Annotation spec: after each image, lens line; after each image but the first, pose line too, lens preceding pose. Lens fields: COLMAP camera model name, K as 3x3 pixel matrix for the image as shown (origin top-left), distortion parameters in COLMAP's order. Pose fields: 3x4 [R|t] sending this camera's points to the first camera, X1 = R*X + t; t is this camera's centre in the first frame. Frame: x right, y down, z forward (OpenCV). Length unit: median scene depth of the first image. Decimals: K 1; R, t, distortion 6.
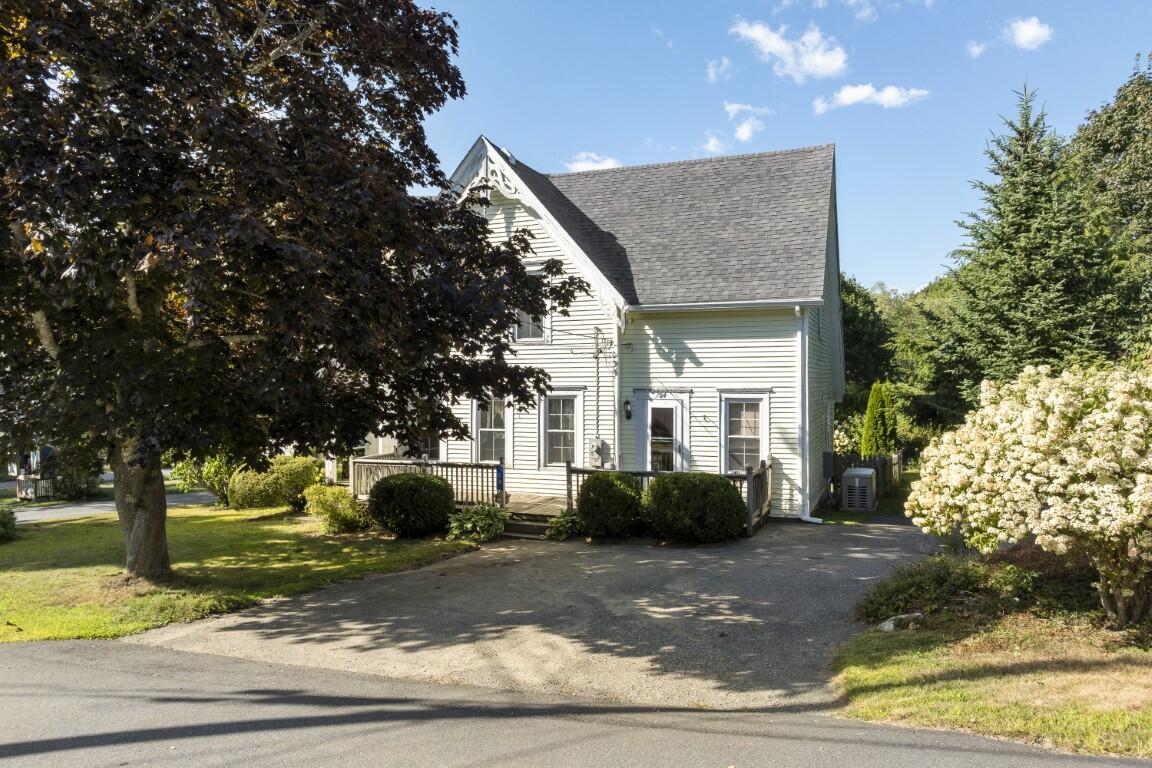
lens RADIAL K [[766.2, 0, 576.0], [0, 766.2, 384.0], [0, 0, 1]] dist [-0.001384, -0.002184]
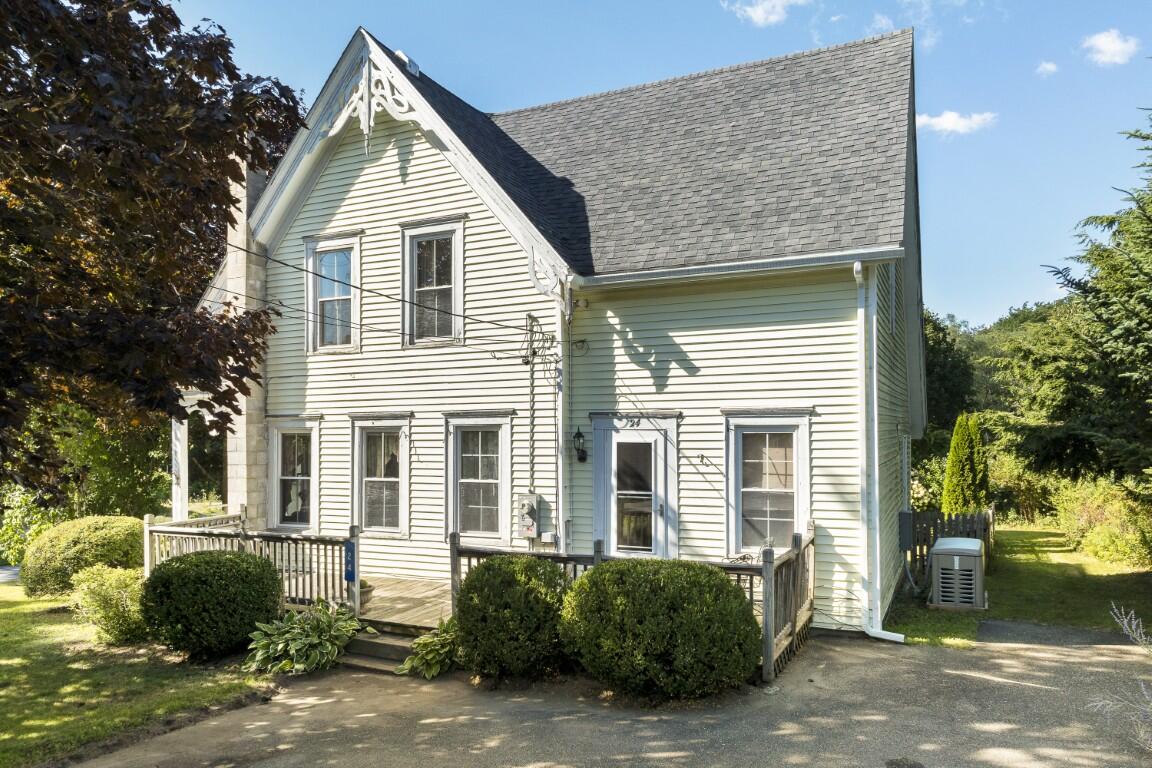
lens RADIAL K [[790.4, 0, 576.6], [0, 790.4, 426.3], [0, 0, 1]] dist [-0.005999, 0.001042]
pose [[0.998266, -0.006650, -0.058494, 0.103715], [0.006334, 0.999964, -0.005591, 0.020985], [0.058529, 0.005211, 0.998272, 0.365420]]
